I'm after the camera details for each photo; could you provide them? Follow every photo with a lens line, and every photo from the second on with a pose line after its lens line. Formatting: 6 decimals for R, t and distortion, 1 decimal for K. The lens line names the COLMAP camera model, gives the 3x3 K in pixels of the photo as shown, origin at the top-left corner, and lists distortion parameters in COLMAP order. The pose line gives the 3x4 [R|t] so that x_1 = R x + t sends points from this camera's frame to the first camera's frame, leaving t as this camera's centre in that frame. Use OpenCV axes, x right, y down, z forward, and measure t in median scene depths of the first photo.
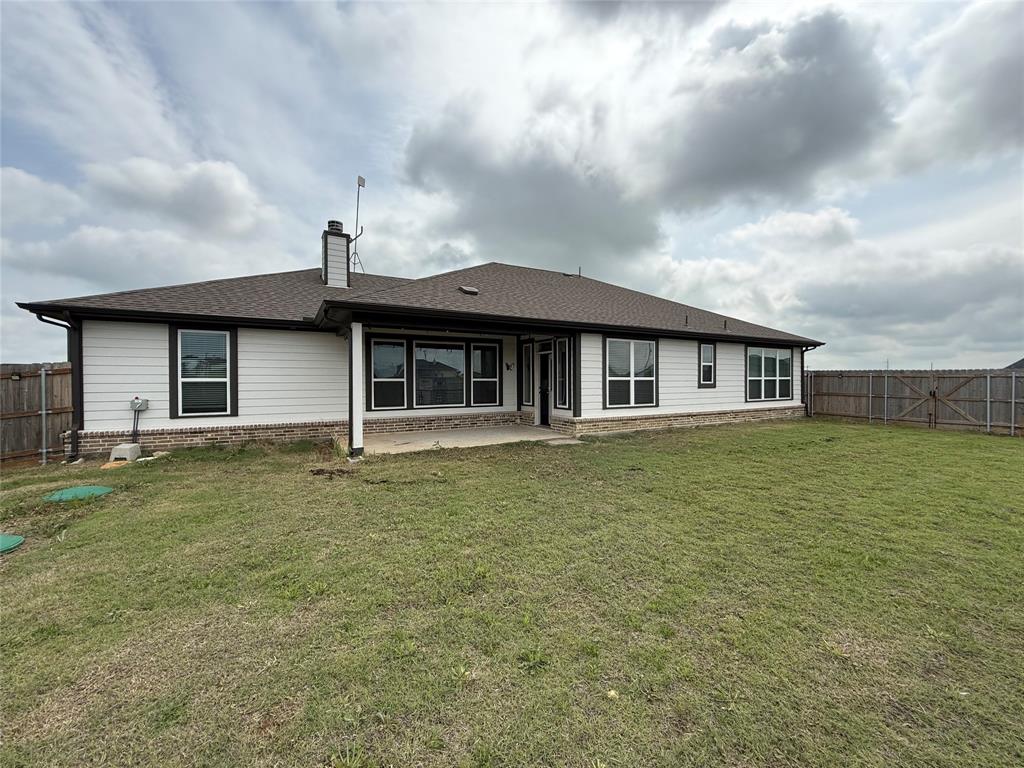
lens RADIAL K [[398.1, 0, 512.0], [0, 398.1, 384.0], [0, 0, 1]] dist [-0.024161, -0.000048]
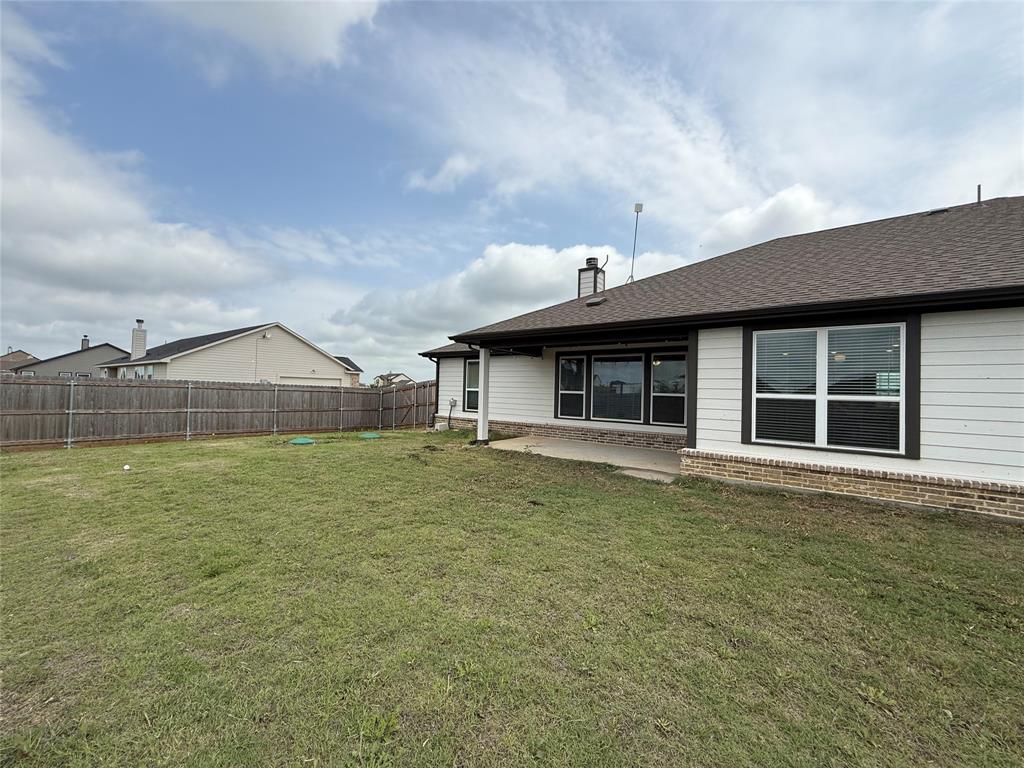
lens RADIAL K [[414.7, 0, 512.0], [0, 414.7, 384.0], [0, 0, 1]] dist [0.000599, 0.000000]
pose [[0.358738, -0.004661, -0.933427, 0.716711], [-0.034607, 0.999234, -0.018290, -0.006514], [0.932796, 0.038865, 0.358302, 0.412219]]
